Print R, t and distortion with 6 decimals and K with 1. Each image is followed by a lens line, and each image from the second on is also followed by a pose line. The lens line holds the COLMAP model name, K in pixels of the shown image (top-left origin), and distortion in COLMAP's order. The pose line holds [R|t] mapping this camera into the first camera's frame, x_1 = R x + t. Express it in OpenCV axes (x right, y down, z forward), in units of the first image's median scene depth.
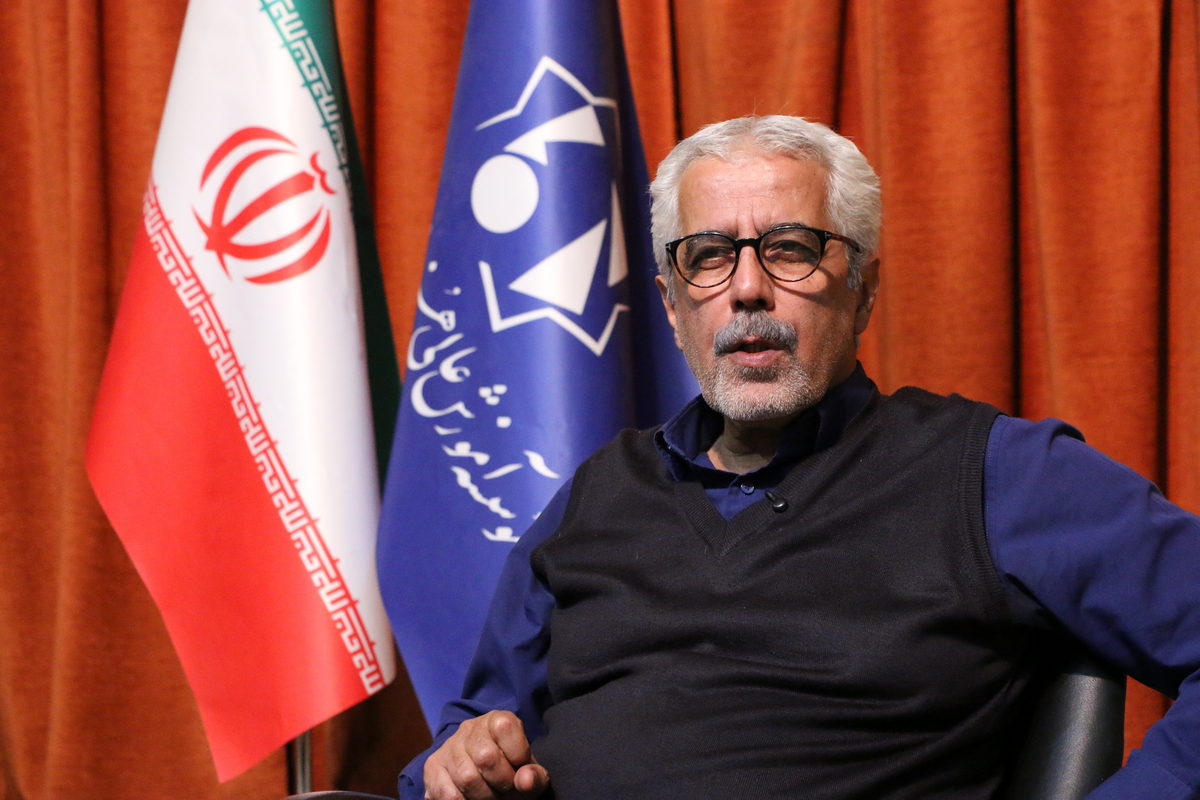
lens RADIAL K [[3283.7, 0, 600.0], [0, 3283.7, 400.8], [0, 0, 1]] dist [0.391431, 0.000000]
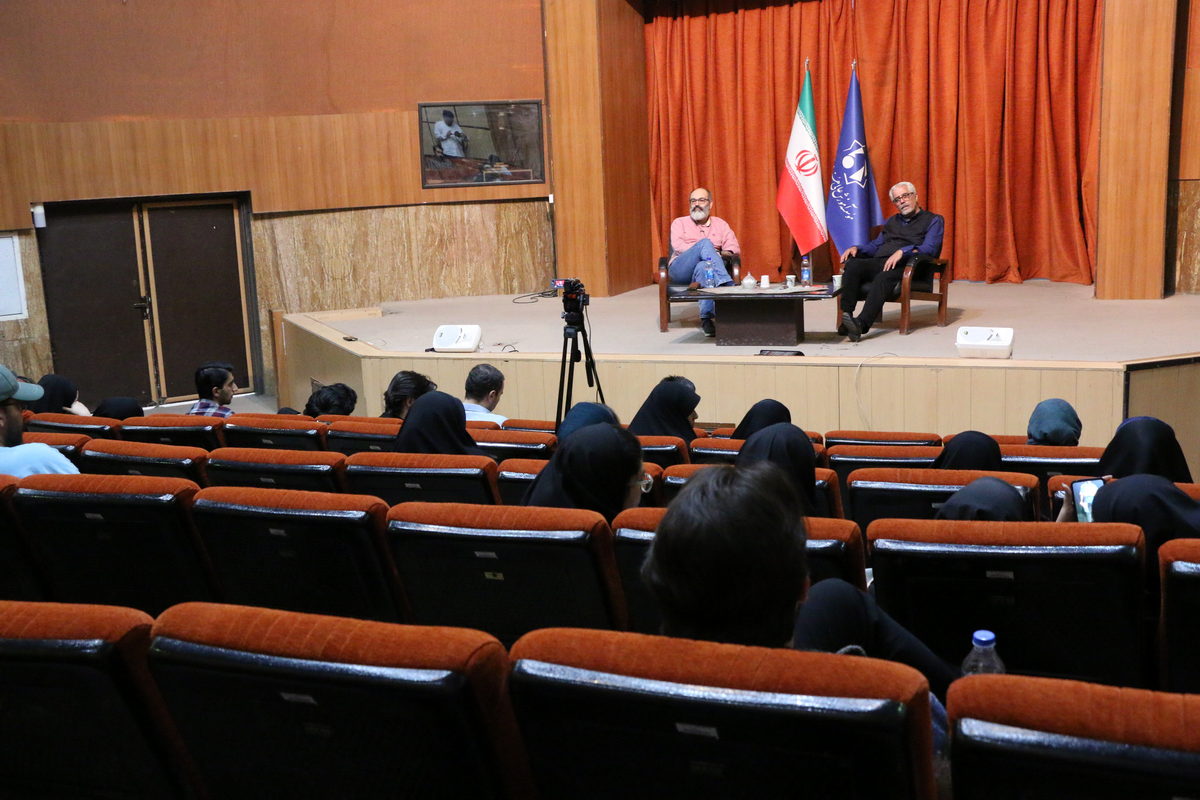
lens RADIAL K [[1333.8, 0, 600.5], [0, 1333.8, 399.4], [0, 0, 1]] dist [-0.009732, 0.000000]
pose [[0.994509, -0.003024, -0.104608, -0.230982], [0.024877, 0.977760, 0.208248, -0.159192], [0.101652, -0.209707, 0.972466, -1.602995]]
